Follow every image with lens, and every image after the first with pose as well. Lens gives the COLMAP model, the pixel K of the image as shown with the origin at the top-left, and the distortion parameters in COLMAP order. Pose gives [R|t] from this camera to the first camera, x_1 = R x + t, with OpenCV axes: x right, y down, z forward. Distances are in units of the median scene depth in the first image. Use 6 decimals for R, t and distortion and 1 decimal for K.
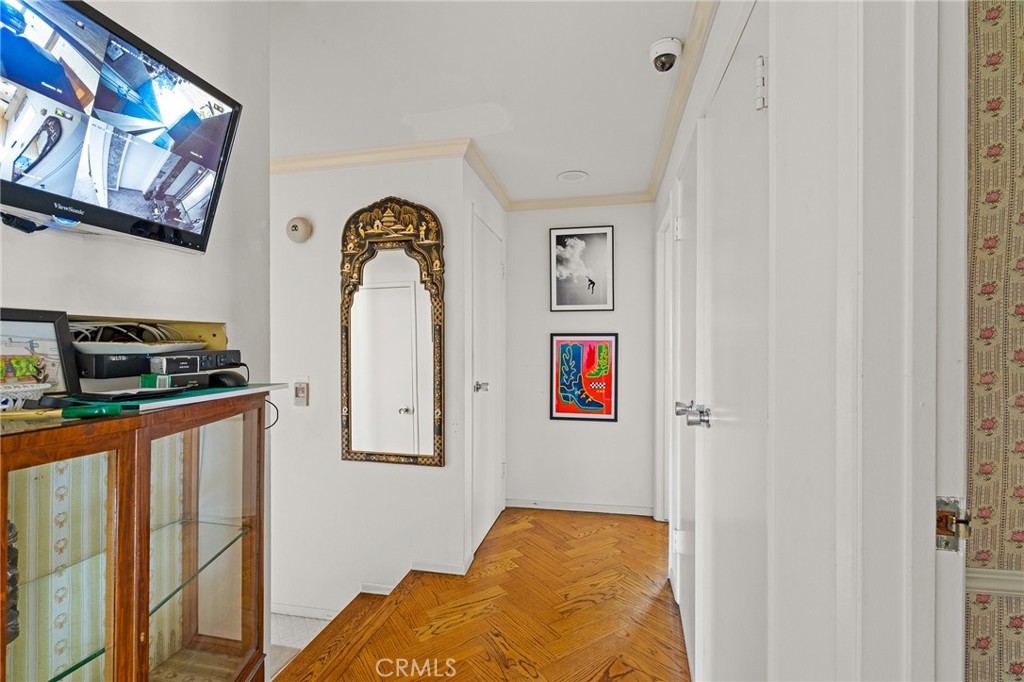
lens RADIAL K [[465.5, 0, 508.7], [0, 465.5, 342.8], [0, 0, 1]] dist [-0.003830, 0.000736]
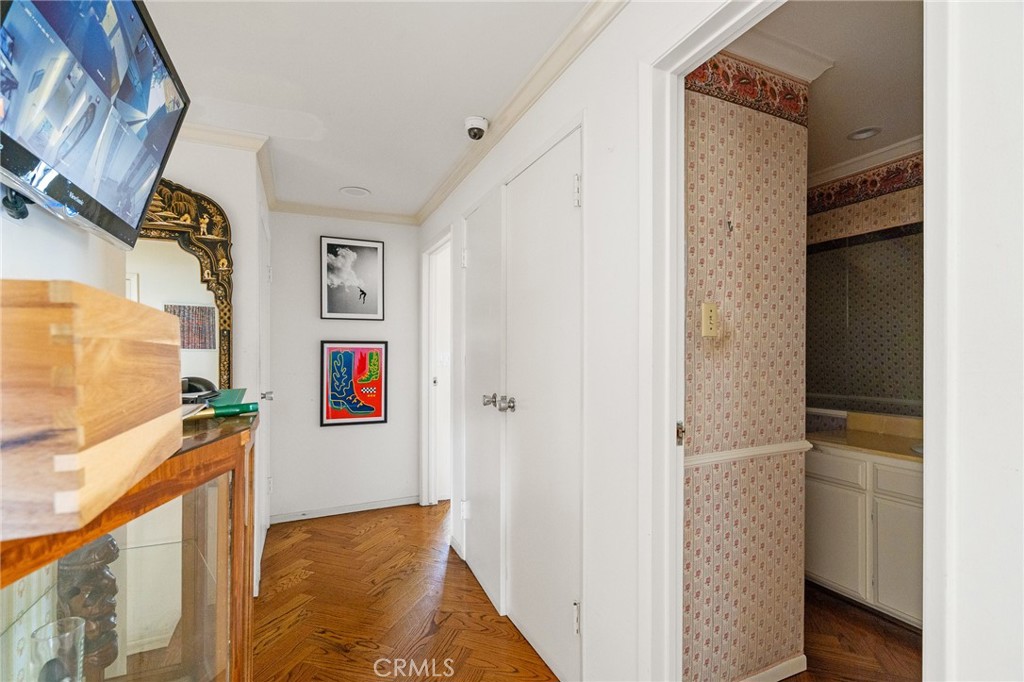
lens RADIAL K [[465.5, 0, 516.7], [0, 465.5, 347.3], [0, 0, 1]] dist [-0.003830, 0.000736]
pose [[0.798220, 0.006325, 0.602333, -0.239414], [-0.002098, 0.999968, -0.007720, 0.001257], [-0.602363, 0.004899, 0.798207, -0.068526]]
